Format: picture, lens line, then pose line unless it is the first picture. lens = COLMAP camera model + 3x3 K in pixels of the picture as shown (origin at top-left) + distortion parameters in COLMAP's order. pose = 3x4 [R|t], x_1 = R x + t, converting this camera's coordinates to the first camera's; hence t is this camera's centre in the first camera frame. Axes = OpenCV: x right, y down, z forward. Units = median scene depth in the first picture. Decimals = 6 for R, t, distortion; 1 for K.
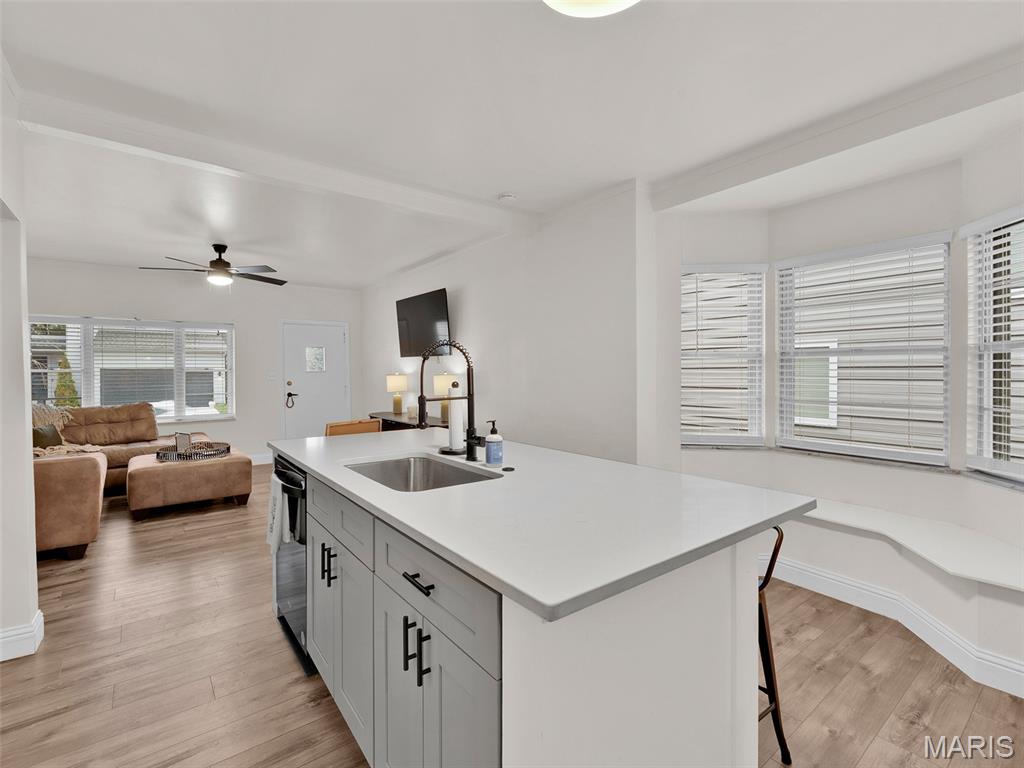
lens RADIAL K [[466.4, 0, 508.9], [0, 466.4, 374.1], [0, 0, 1]] dist [-0.010432, -0.000199]
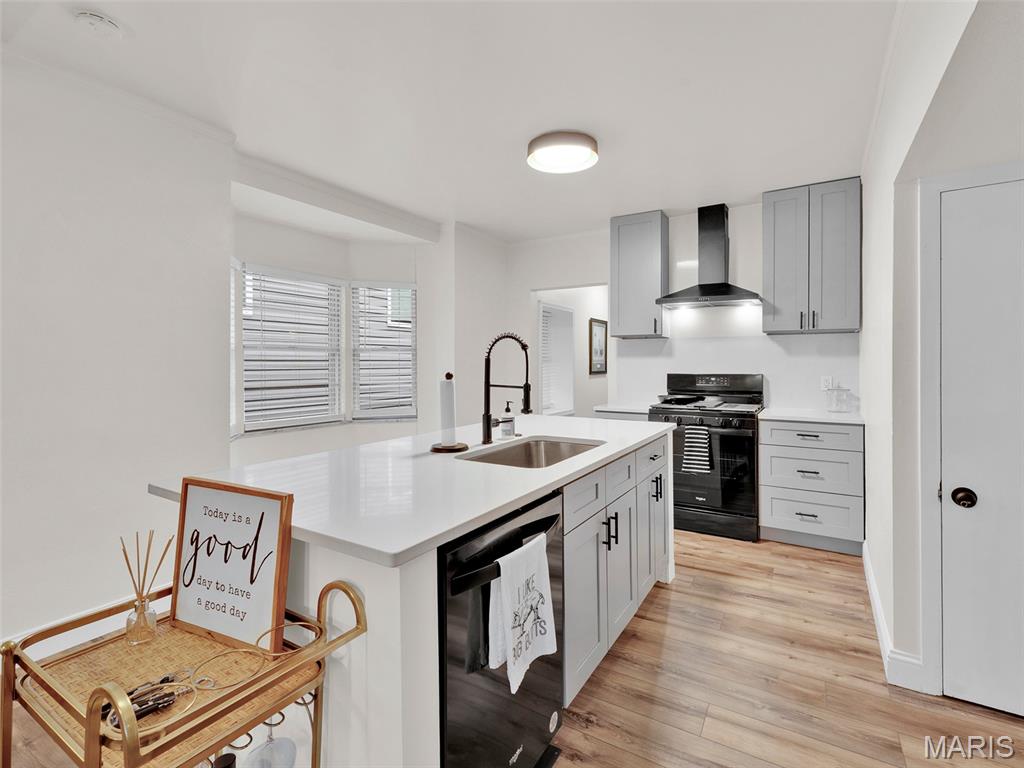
lens RADIAL K [[484.7, 0, 511.7], [0, 484.7, 366.1], [0, 0, 1]] dist [-0.000825, -0.000248]
pose [[-0.344473, -0.002011, 0.938794, -0.493949], [0.007818, 0.999957, 0.005011, -0.000301], [-0.938764, 0.009065, -0.344442, 0.569402]]
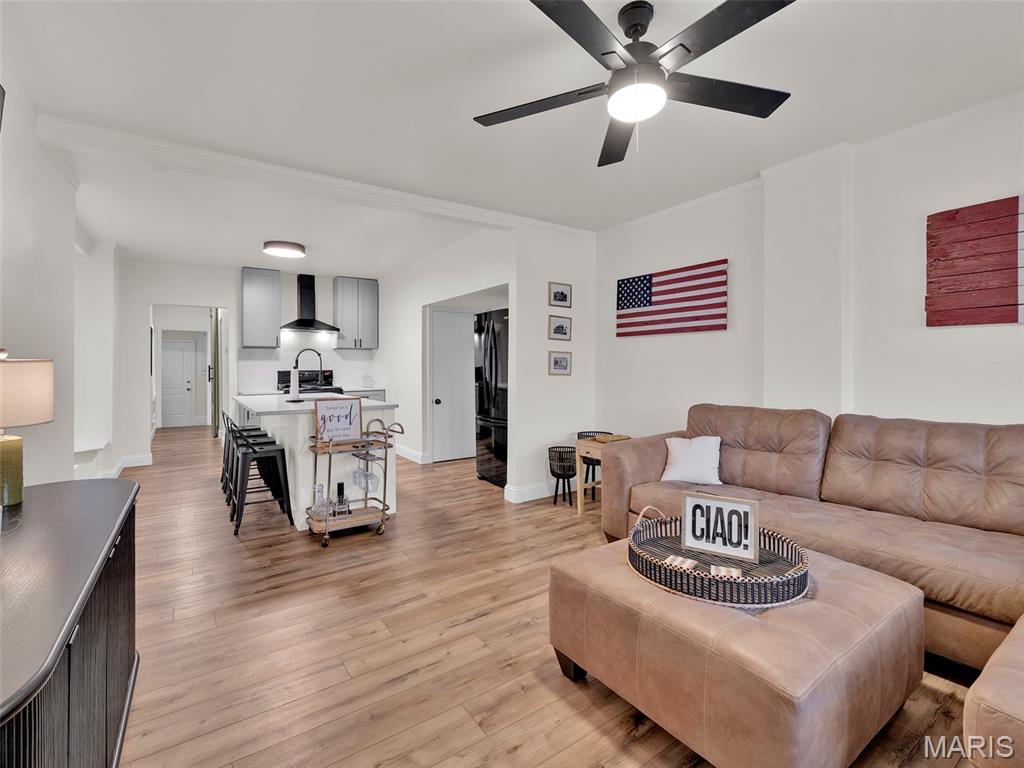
lens RADIAL K [[484.7, 0, 511.7], [0, 484.7, 366.1], [0, 0, 1]] dist [-0.000825, -0.000248]
pose [[-0.998150, 0.012495, 0.059495, -0.536272], [0.012757, 0.999910, 0.004035, 0.009400], [-0.059440, 0.004786, -0.998220, 1.392056]]
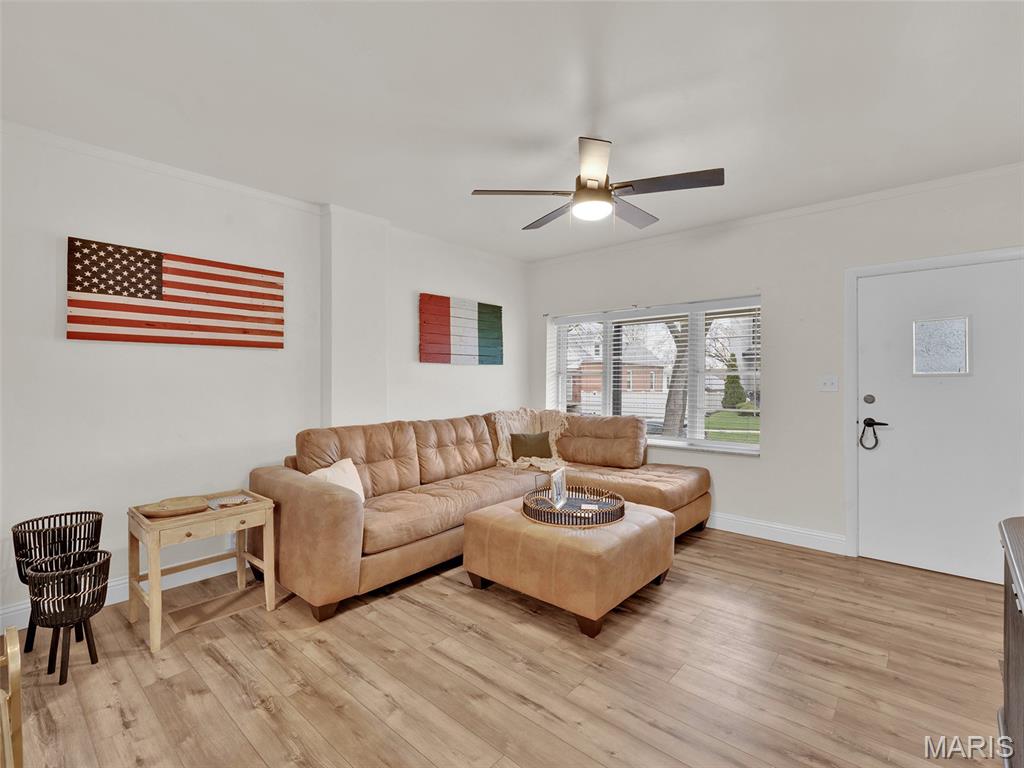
lens RADIAL K [[472.6, 0, 508.1], [0, 472.6, 384.1], [0, 0, 1]] dist [0.002085, -0.000348]
pose [[0.176772, 0.018245, -0.984083, -0.079461], [-0.005577, 0.999831, 0.017536, -0.003358], [0.984236, 0.002388, 0.176844, 0.799718]]
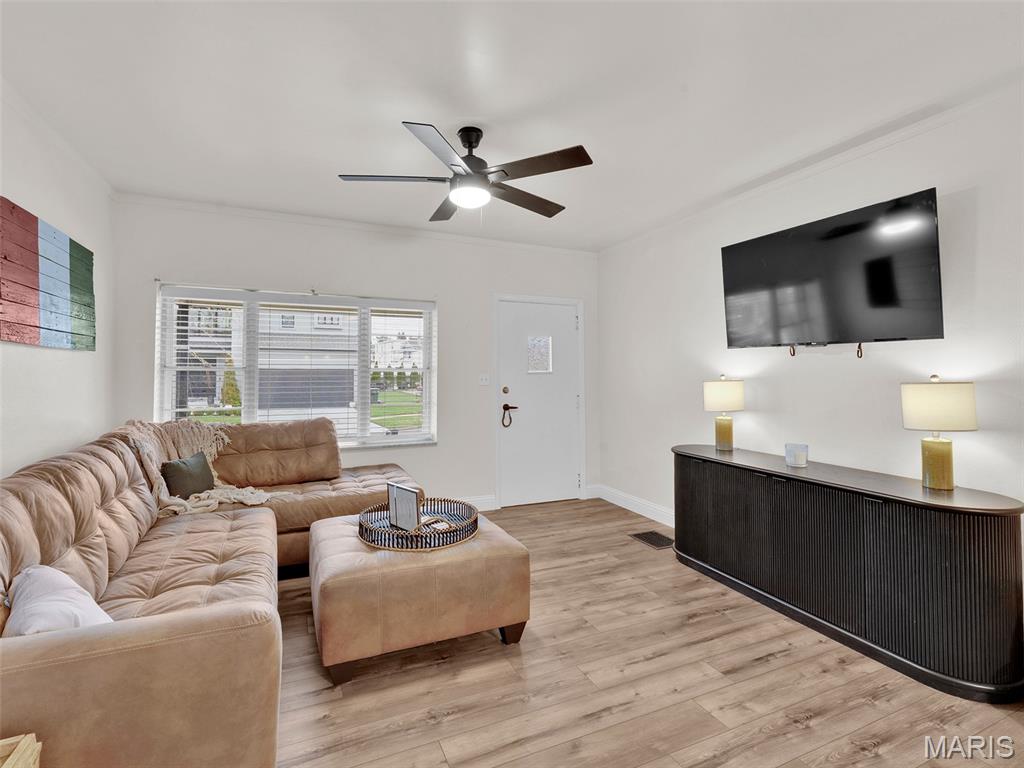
lens RADIAL K [[485.7, 0, 503.5], [0, 485.7, 361.5], [0, 0, 1]] dist [0.001603, -0.000193]
pose [[0.967993, 0.002213, -0.250967, -0.442419], [-0.010146, 0.999489, -0.030323, -0.000302], [0.250772, 0.031899, 0.967521, 0.477568]]
